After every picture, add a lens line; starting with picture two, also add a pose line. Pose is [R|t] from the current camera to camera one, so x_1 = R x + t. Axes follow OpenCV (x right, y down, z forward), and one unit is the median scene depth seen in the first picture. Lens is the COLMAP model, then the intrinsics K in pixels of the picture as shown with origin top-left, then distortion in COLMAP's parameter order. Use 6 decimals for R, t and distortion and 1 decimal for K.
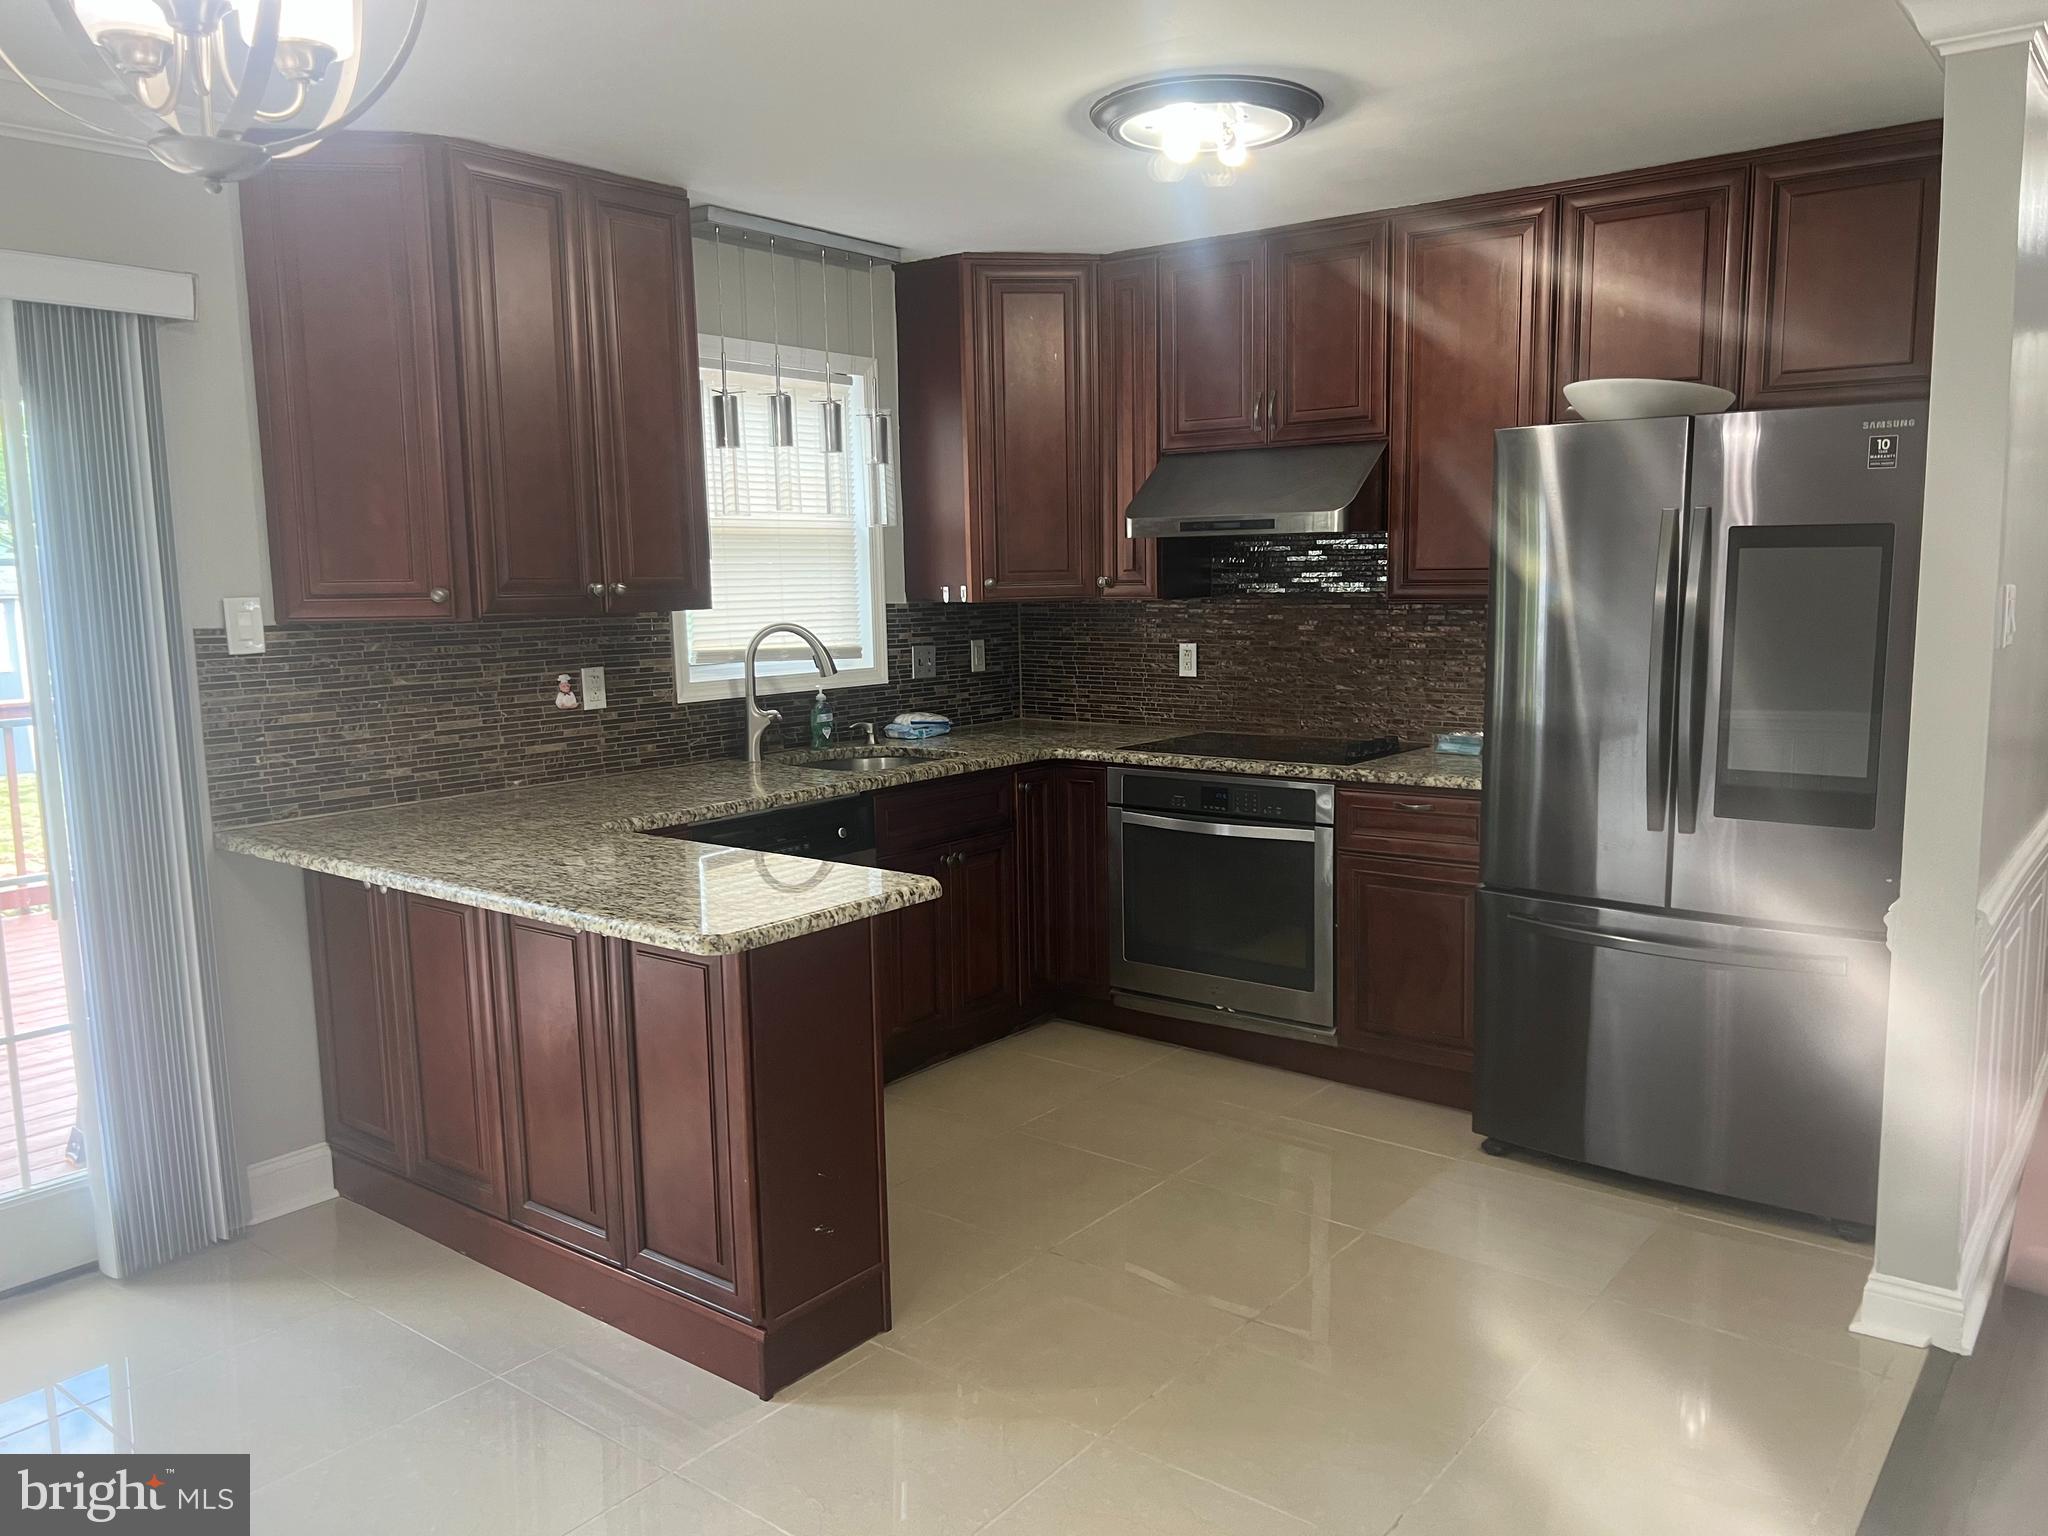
lens RADIAL K [[1538.4, 0, 1061.1], [0, 1538.4, 778.5], [0, 0, 1]] dist [0.054261, -0.073064]
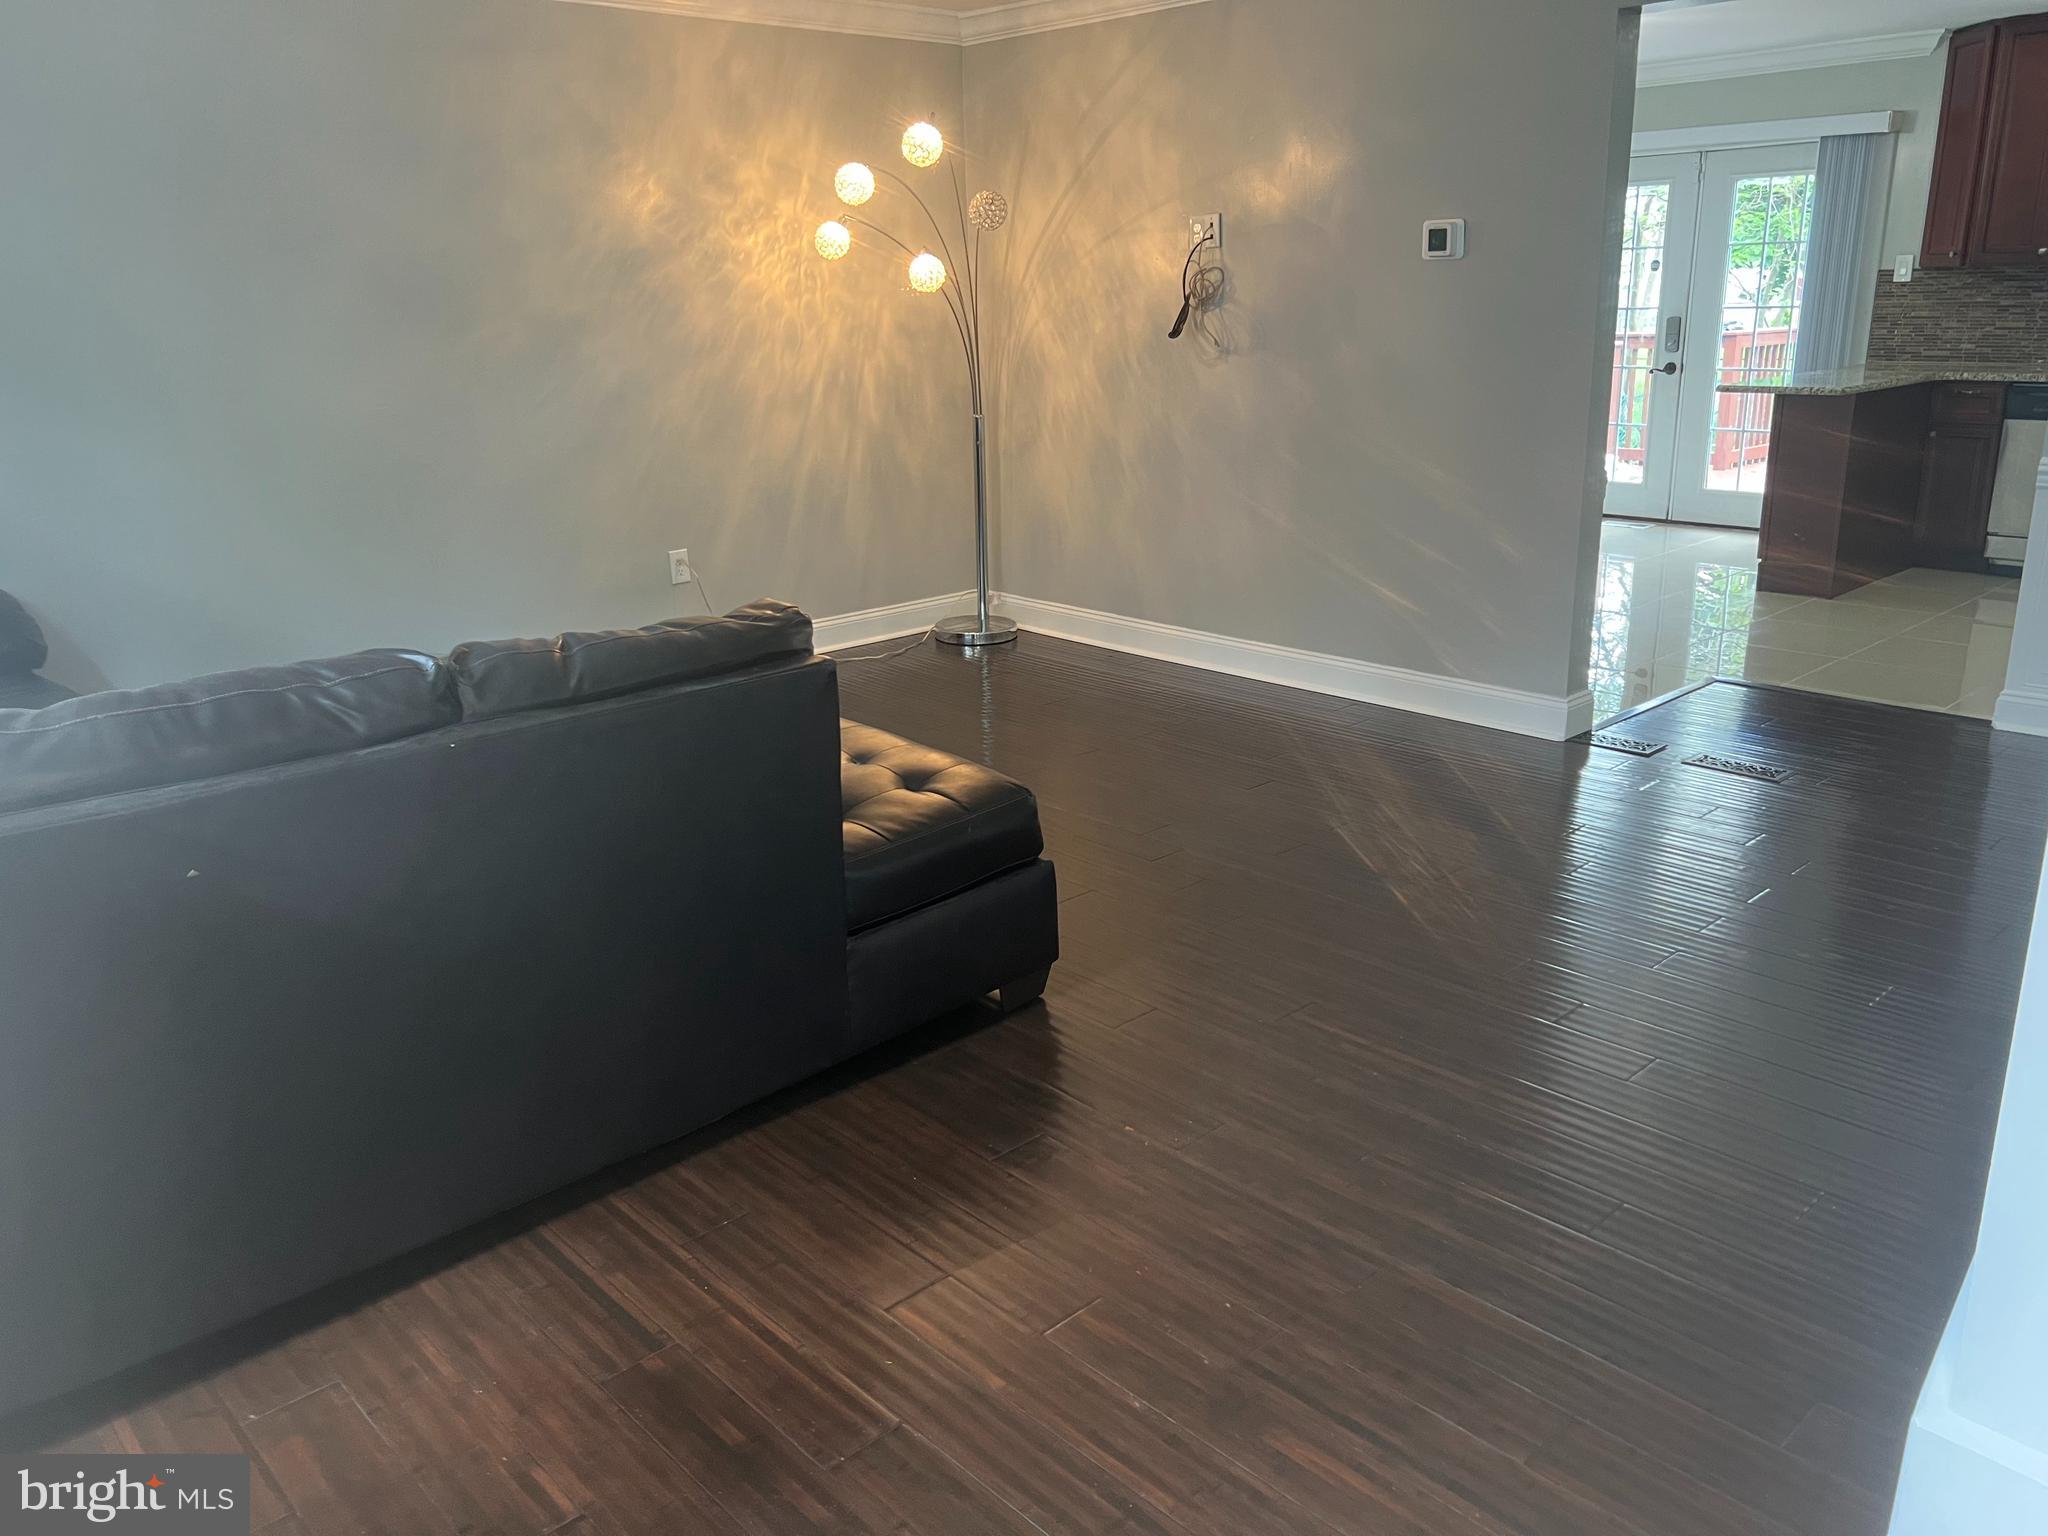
lens RADIAL K [[1538.4, 0, 1012.4], [0, 1538.4, 766.7], [0, 0, 1]] dist [0.054261, -0.073064]
pose [[-0.178226, 0.312823, -0.932940, 1.664462], [-0.104437, 0.936751, 0.334052, -0.033101], [0.978432, 0.156971, -0.134283, 0.135366]]
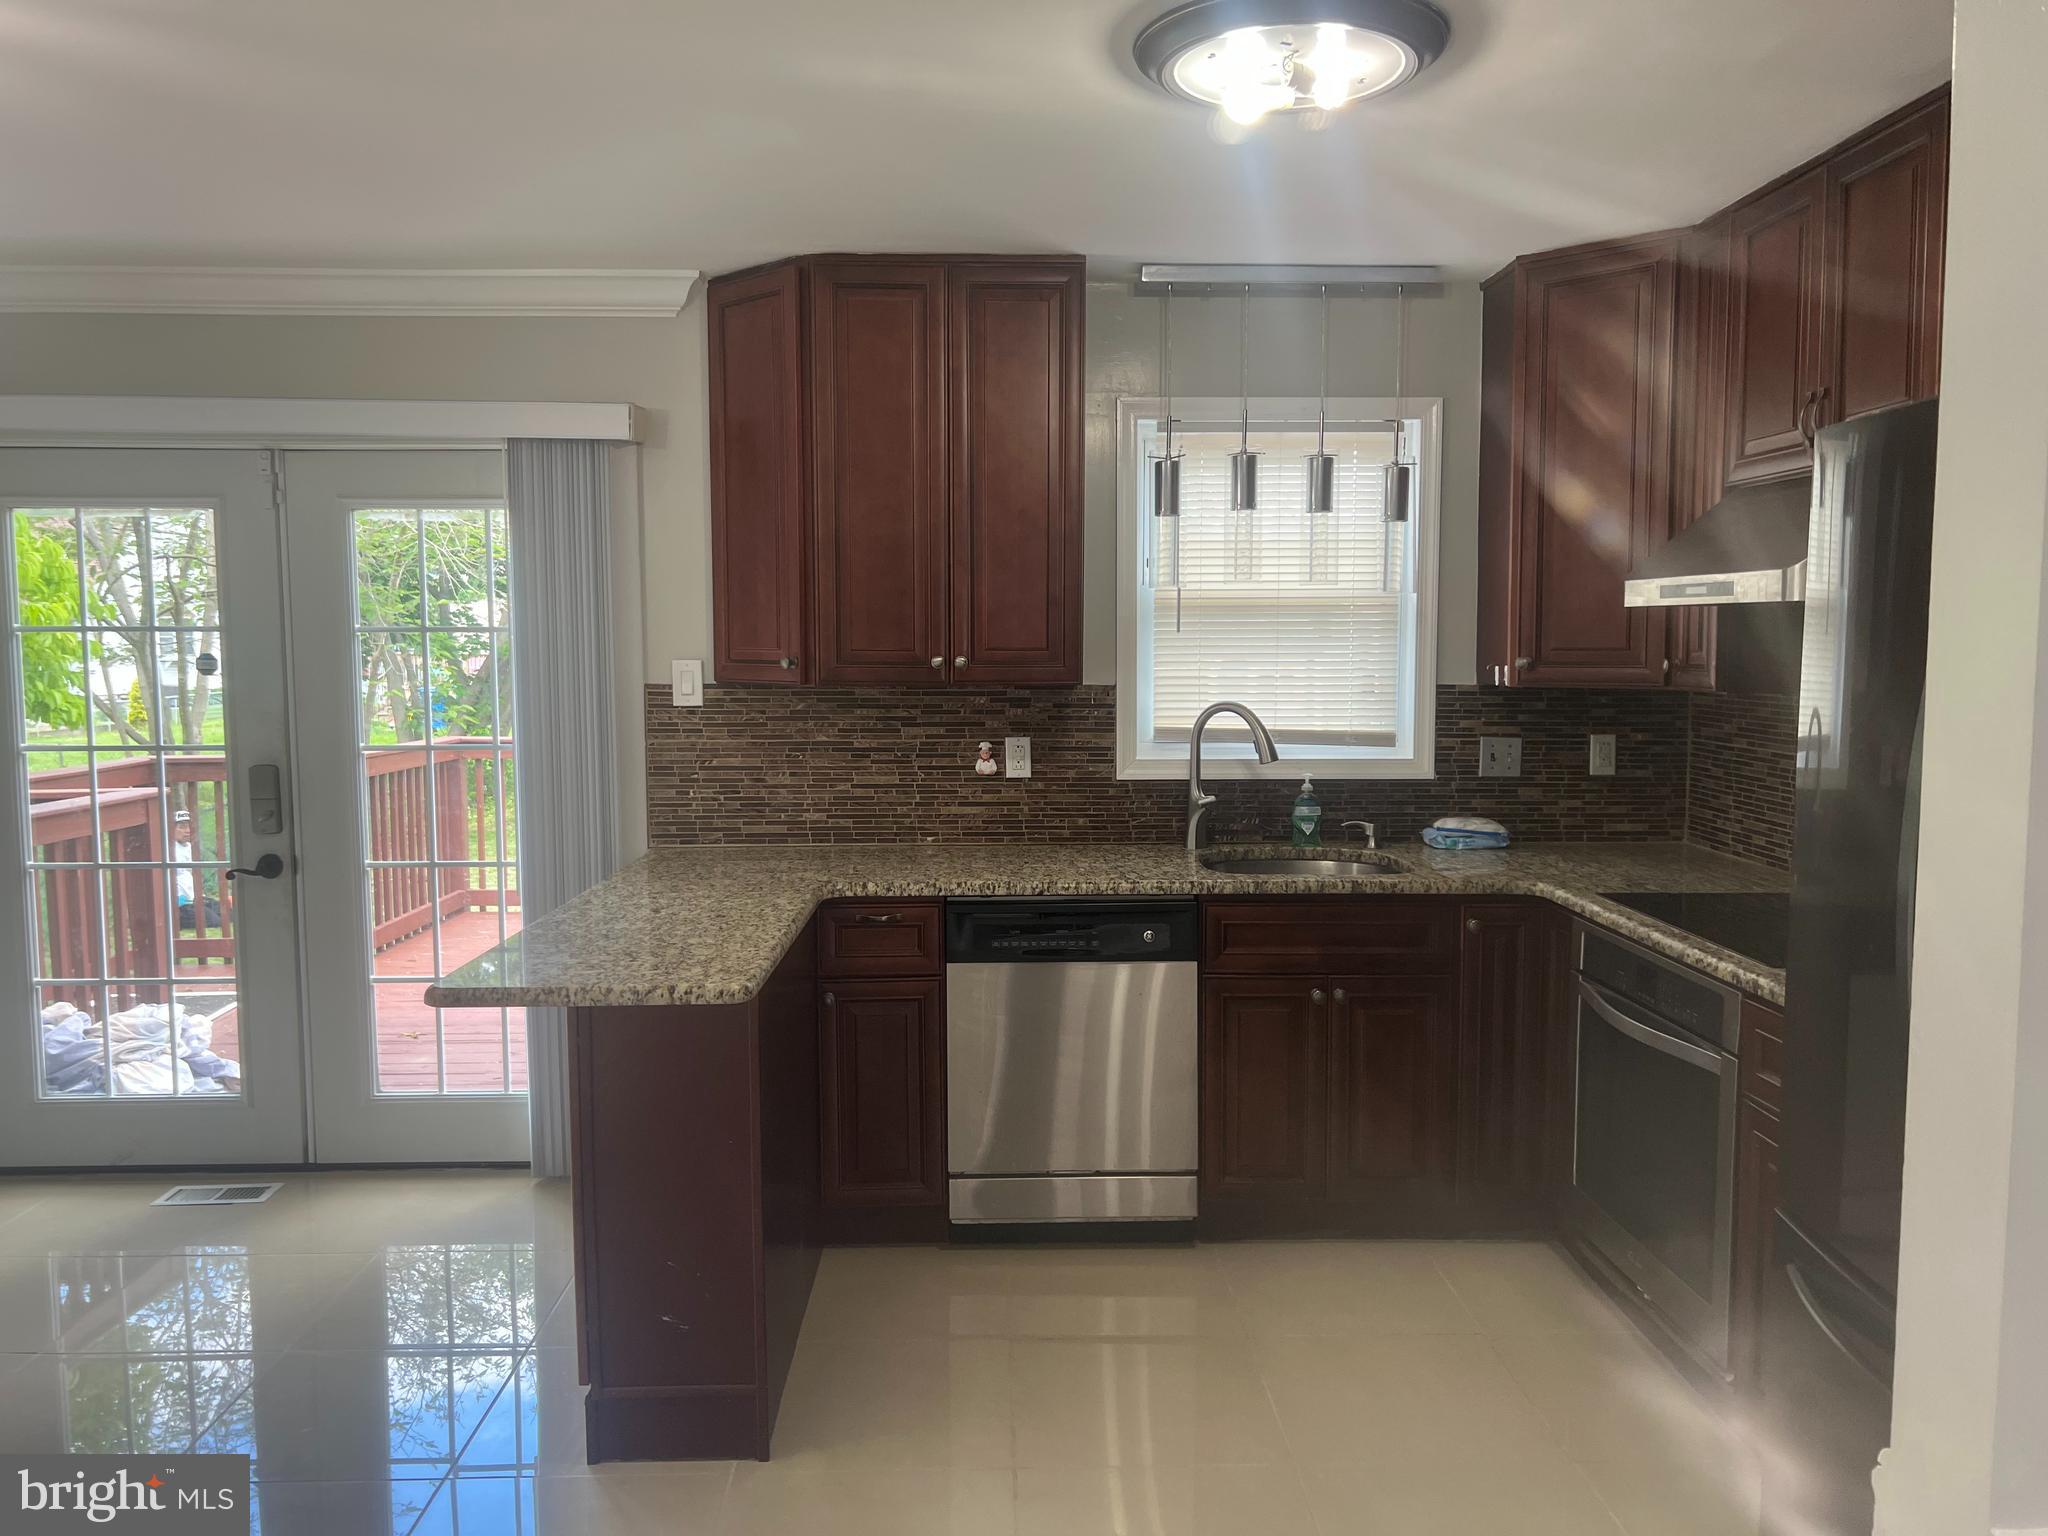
lens RADIAL K [[1538.4, 0, 1036.5], [0, 1538.4, 775.2], [0, 0, 1]] dist [0.054261, -0.073064]
pose [[0.631967, 0.083206, -0.770516, 0.493797], [-0.116218, 0.993152, 0.011928, -0.060564], [0.766232, 0.082009, 0.637309, 0.366927]]
